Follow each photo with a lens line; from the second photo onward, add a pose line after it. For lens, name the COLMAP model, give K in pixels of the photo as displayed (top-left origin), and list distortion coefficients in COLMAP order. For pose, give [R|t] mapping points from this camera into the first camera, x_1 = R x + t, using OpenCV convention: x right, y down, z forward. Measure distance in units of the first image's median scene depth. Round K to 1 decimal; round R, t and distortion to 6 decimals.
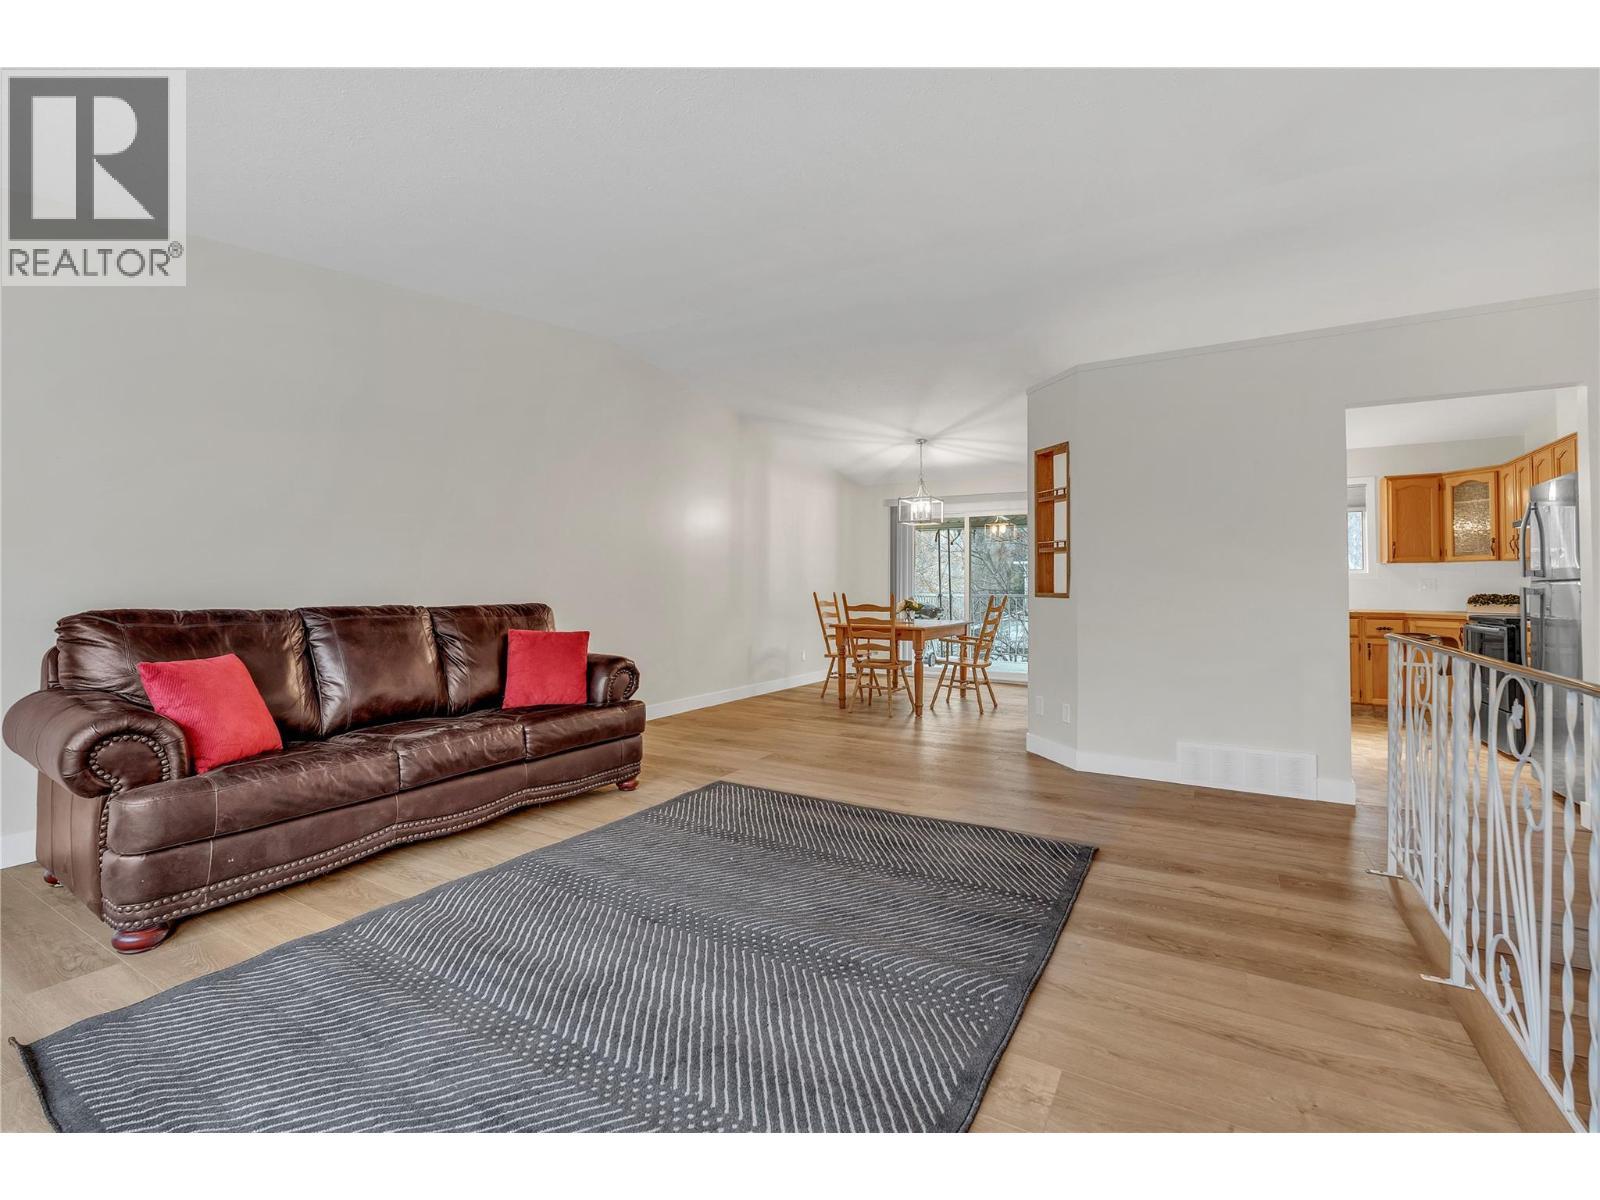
lens RADIAL K [[708.4, 0, 805.5], [0, 708.4, 599.4], [0, 0, 1]] dist [0.000167, 0.000641]
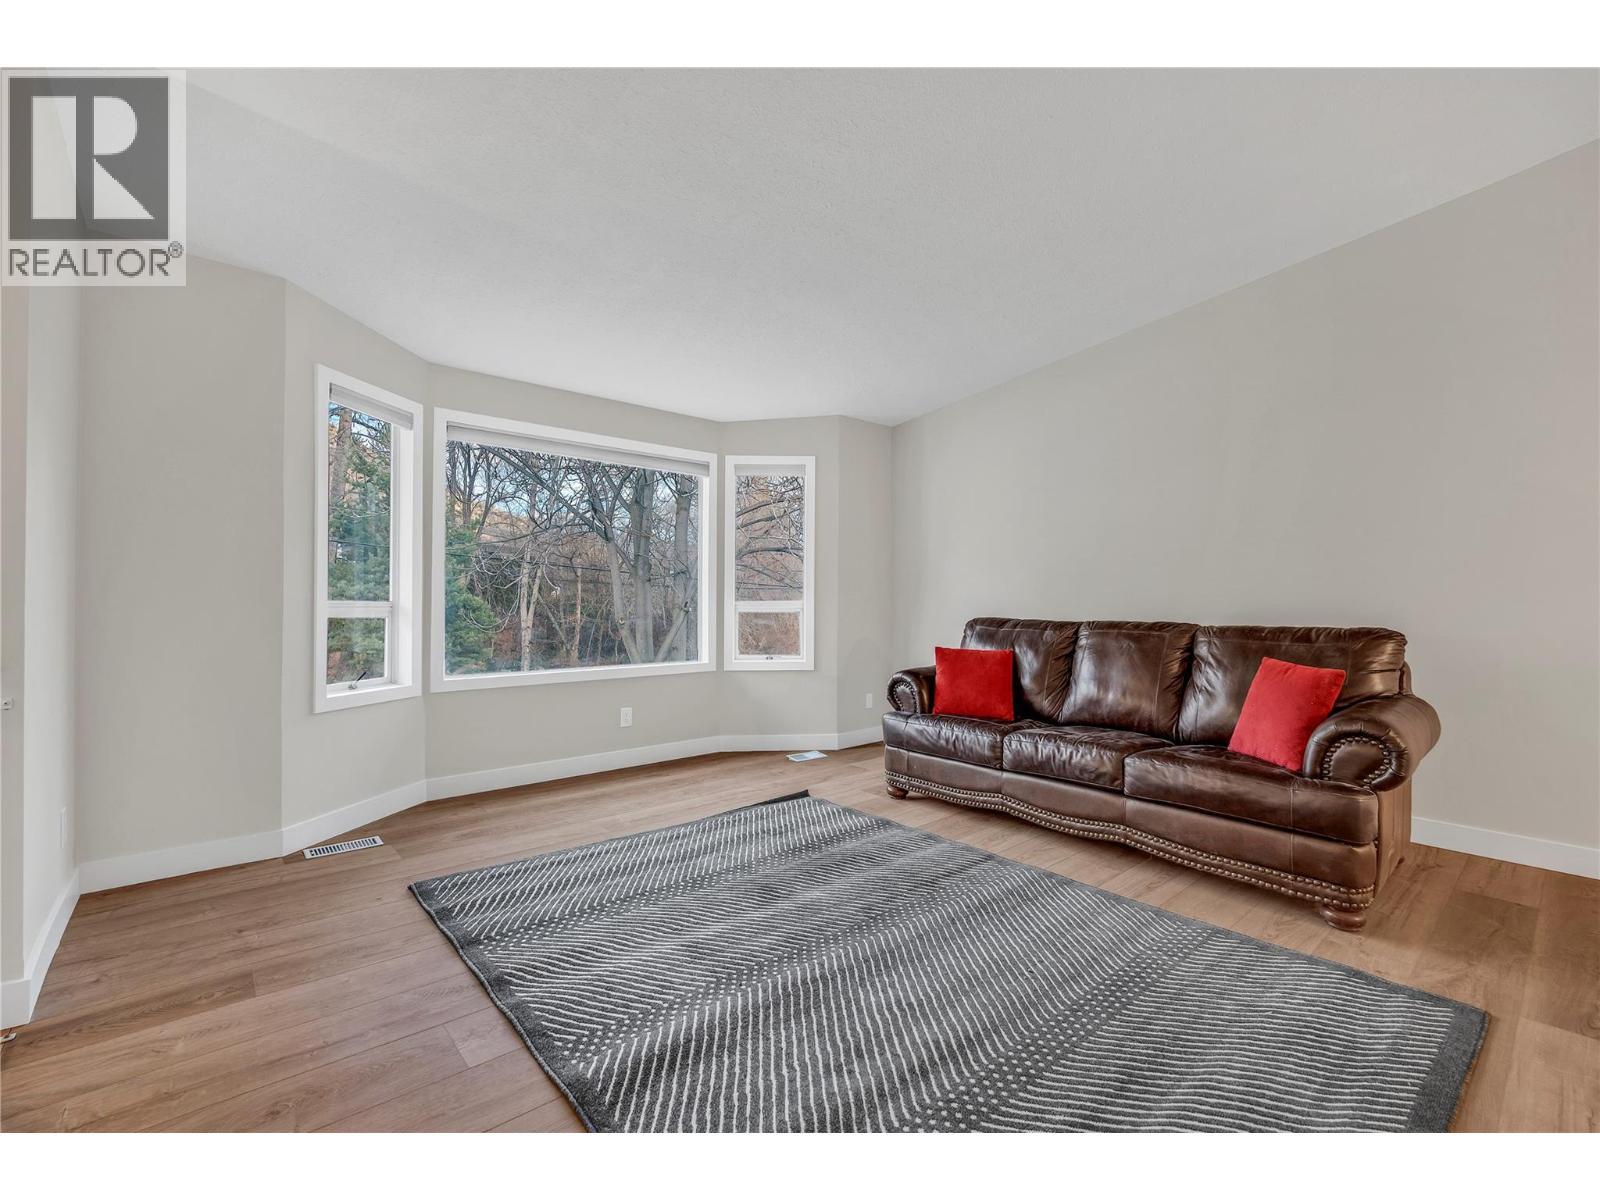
lens RADIAL K [[708.4, 0, 805.5], [0, 708.4, 599.4], [0, 0, 1]] dist [0.000167, 0.000641]
pose [[-0.320281, -0.004930, -0.947310, 0.535037], [-0.015643, 0.999878, 0.000085, -0.017076], [0.947193, 0.014846, -0.320319, 0.791326]]
